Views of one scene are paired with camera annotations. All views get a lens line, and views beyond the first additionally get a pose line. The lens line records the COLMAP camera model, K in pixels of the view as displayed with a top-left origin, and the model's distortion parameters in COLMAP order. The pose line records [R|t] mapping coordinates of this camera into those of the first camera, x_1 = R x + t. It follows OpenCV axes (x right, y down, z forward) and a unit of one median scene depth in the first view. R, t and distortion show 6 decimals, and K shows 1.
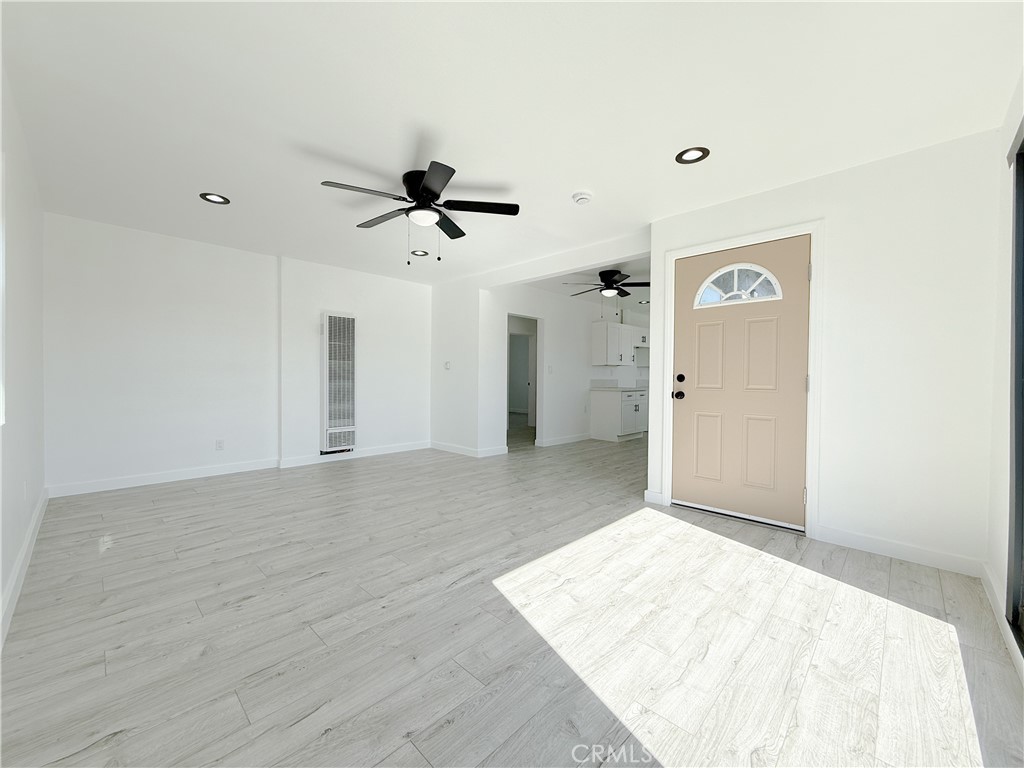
lens RADIAL K [[410.2, 0, 508.1], [0, 410.2, 387.7], [0, 0, 1]] dist [-0.000833, 0.001104]
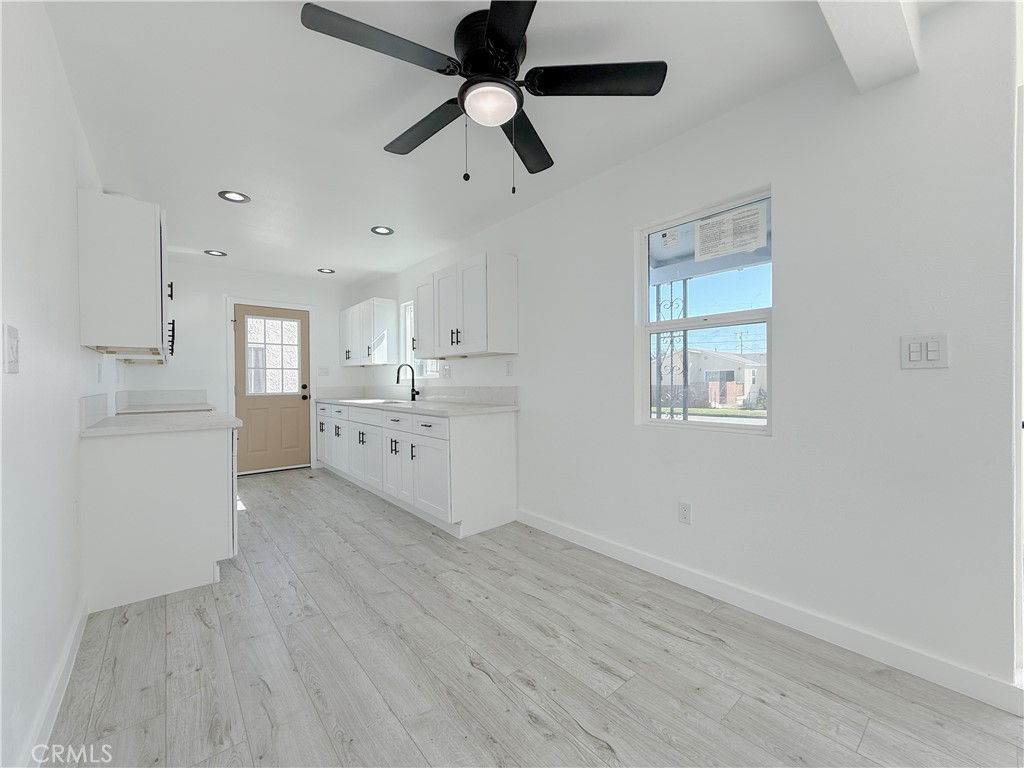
lens RADIAL K [[410.2, 0, 510.5], [0, 410.2, 385.0], [0, 0, 1]] dist [-0.000833, 0.001104]
pose [[0.093864, -0.014351, 0.995482, -0.086403], [0.031111, 0.999450, 0.011474, -0.049722], [-0.995099, 0.029894, 0.094259, 1.521806]]
